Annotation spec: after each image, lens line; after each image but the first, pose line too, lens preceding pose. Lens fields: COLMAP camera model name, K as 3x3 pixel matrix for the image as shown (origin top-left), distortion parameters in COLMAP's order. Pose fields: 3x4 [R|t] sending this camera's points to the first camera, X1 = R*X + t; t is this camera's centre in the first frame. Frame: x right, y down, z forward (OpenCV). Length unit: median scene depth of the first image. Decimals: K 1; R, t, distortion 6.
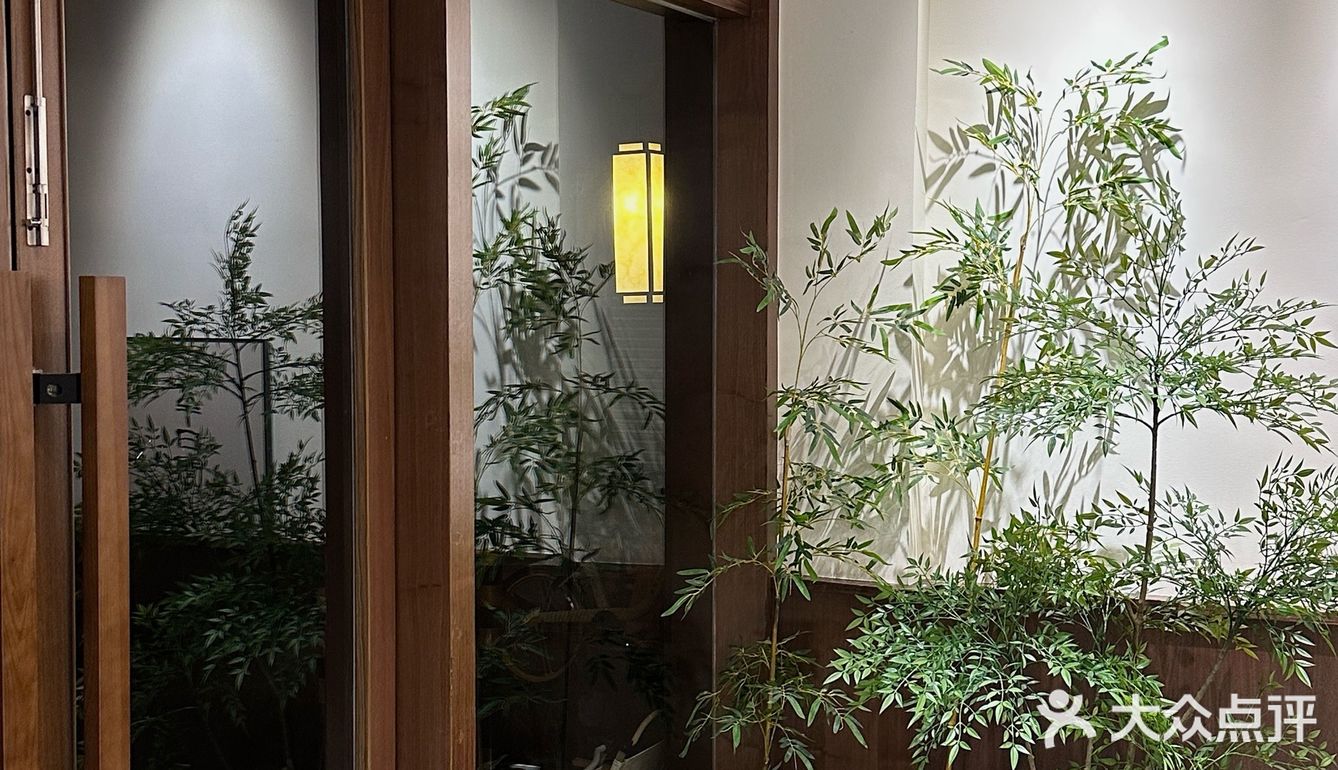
lens RADIAL K [[2008.8, 0, 669.0], [0, 2008.8, 386.3], [0, 0, 1]] dist [0.151508, 0.000000]
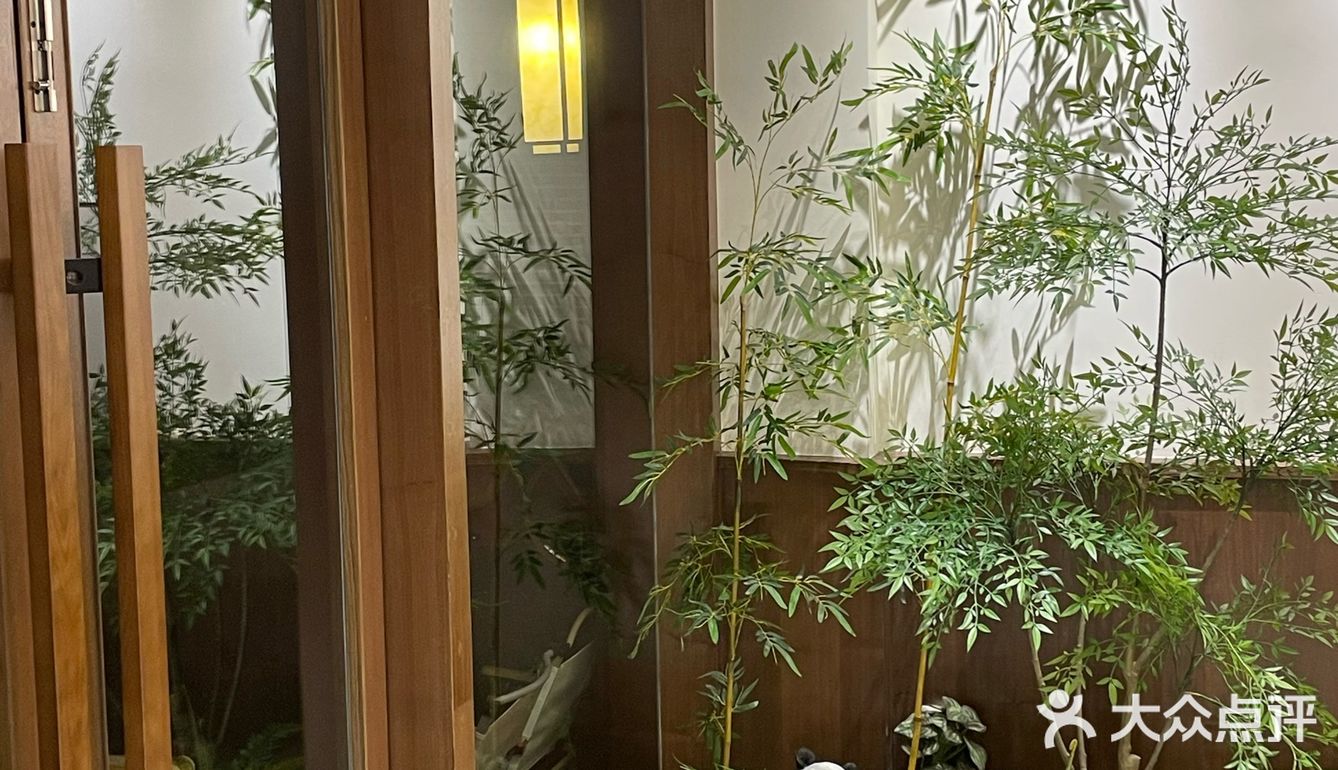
lens RADIAL K [[2321.9, 0, 668.9], [0, 2321.9, 384.9], [0, 0, 1]] dist [0.150950, 0.000000]
pose [[0.988345, -0.036684, 0.147748, -0.131784], [0.026774, 0.997291, 0.068516, -0.009541], [-0.149861, -0.063762, 0.986649, -0.022782]]
